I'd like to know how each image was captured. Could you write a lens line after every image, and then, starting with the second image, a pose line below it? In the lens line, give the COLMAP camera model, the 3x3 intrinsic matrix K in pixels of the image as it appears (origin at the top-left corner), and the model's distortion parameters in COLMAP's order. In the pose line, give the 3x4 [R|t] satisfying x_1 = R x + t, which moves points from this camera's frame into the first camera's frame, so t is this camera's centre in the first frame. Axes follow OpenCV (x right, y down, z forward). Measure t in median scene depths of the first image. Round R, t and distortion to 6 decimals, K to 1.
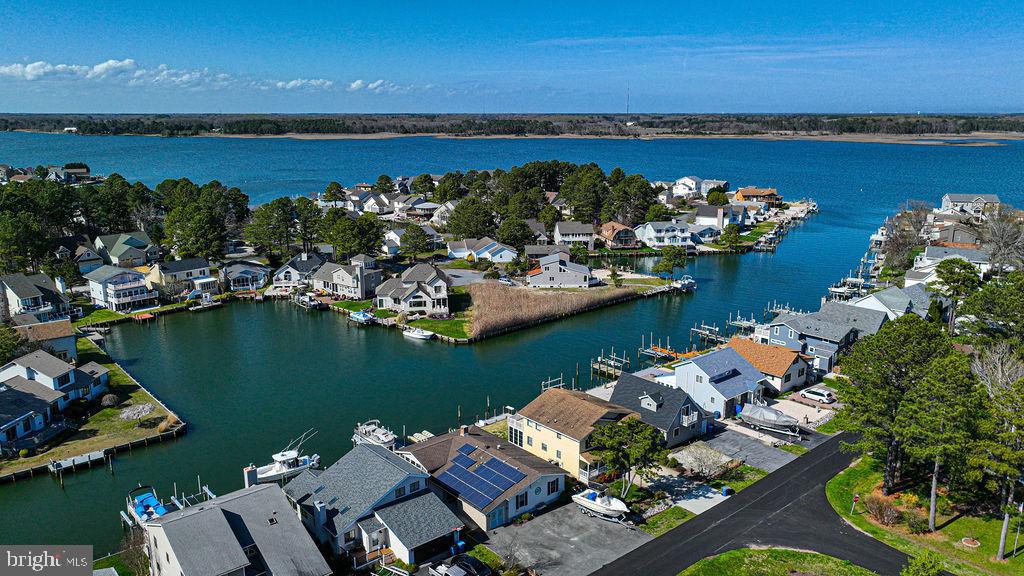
lens RADIAL K [[752.4, 0, 514.5], [0, 752.4, 288.2], [0, 0, 1]] dist [0.004453, 0.001612]
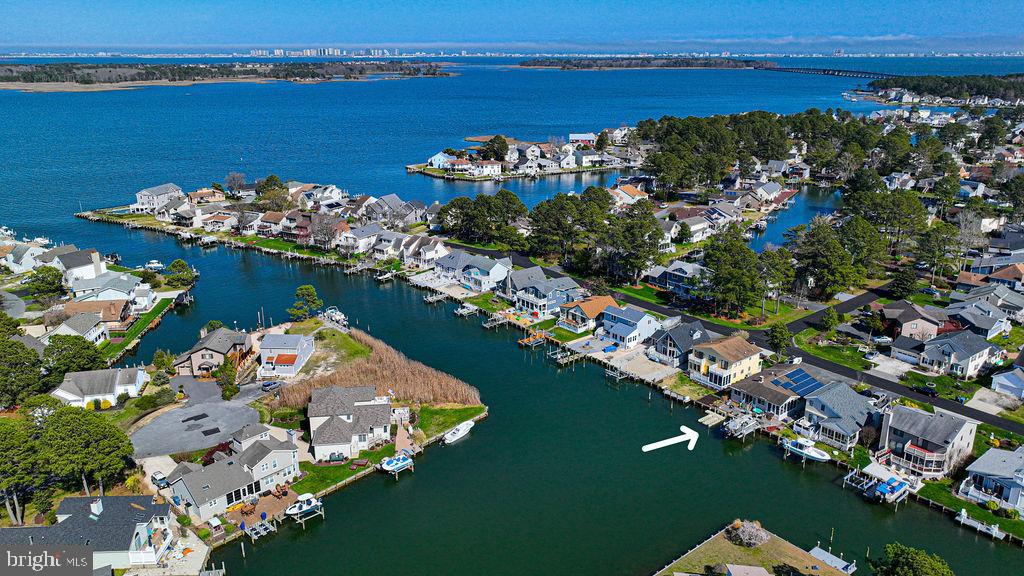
lens RADIAL K [[747.8, 0, 514.5], [0, 747.8, 290.4], [0, 0, 1]] dist [0.003479, 0.006296]
pose [[0.034496, -0.306464, 0.951257, -0.895049], [0.230607, 0.928579, 0.290795, -0.336186], [-0.972435, 0.209335, 0.102705, 0.737622]]
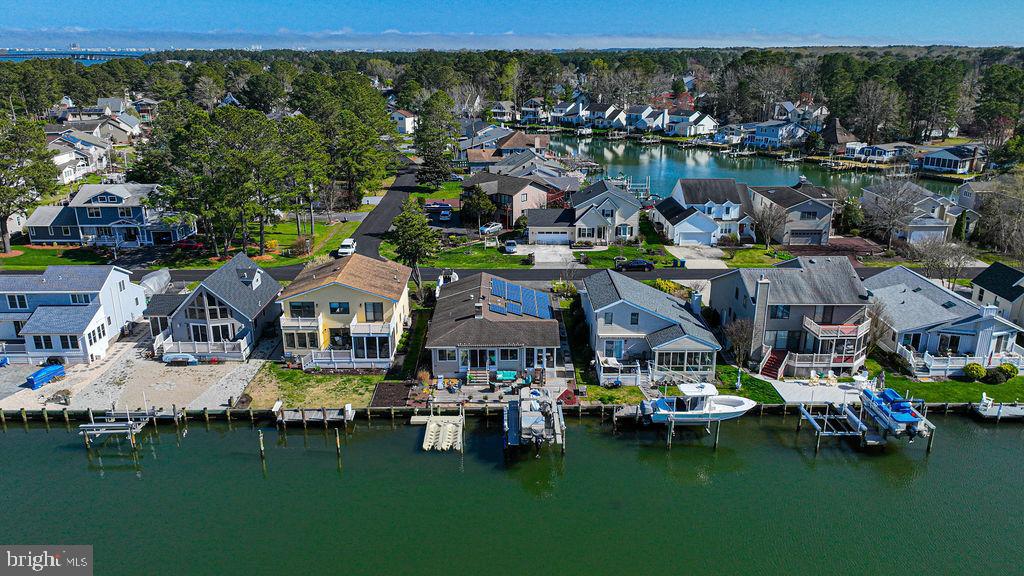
lens RADIAL K [[749.6, 0, 514.4], [0, 749.6, 289.4], [0, 0, 1]] dist [0.001901, 0.007960]
pose [[-0.764361, -0.198095, 0.613605, -0.311345], [0.146296, 0.873538, 0.464250, -0.099232], [-0.627973, 0.444623, -0.638718, 0.812406]]
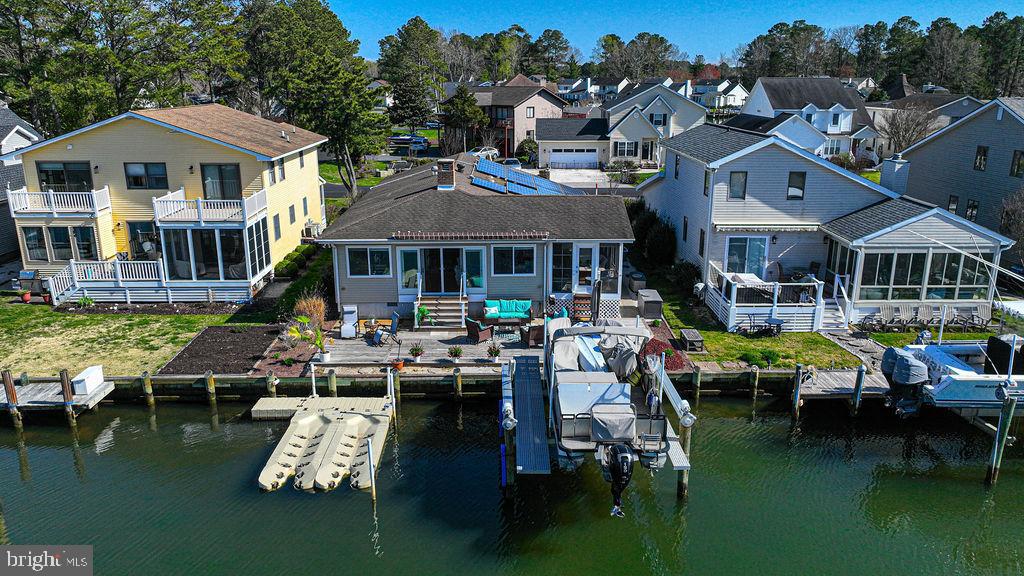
lens RADIAL K [[749.6, 0, 514.4], [0, 749.6, 289.4], [0, 0, 1]] dist [0.001901, 0.007960]
pose [[-0.767174, -0.175600, 0.616934, -0.174736], [0.145004, 0.889423, 0.433475, 0.051191], [-0.624834, 0.422009, -0.656880, 0.686778]]
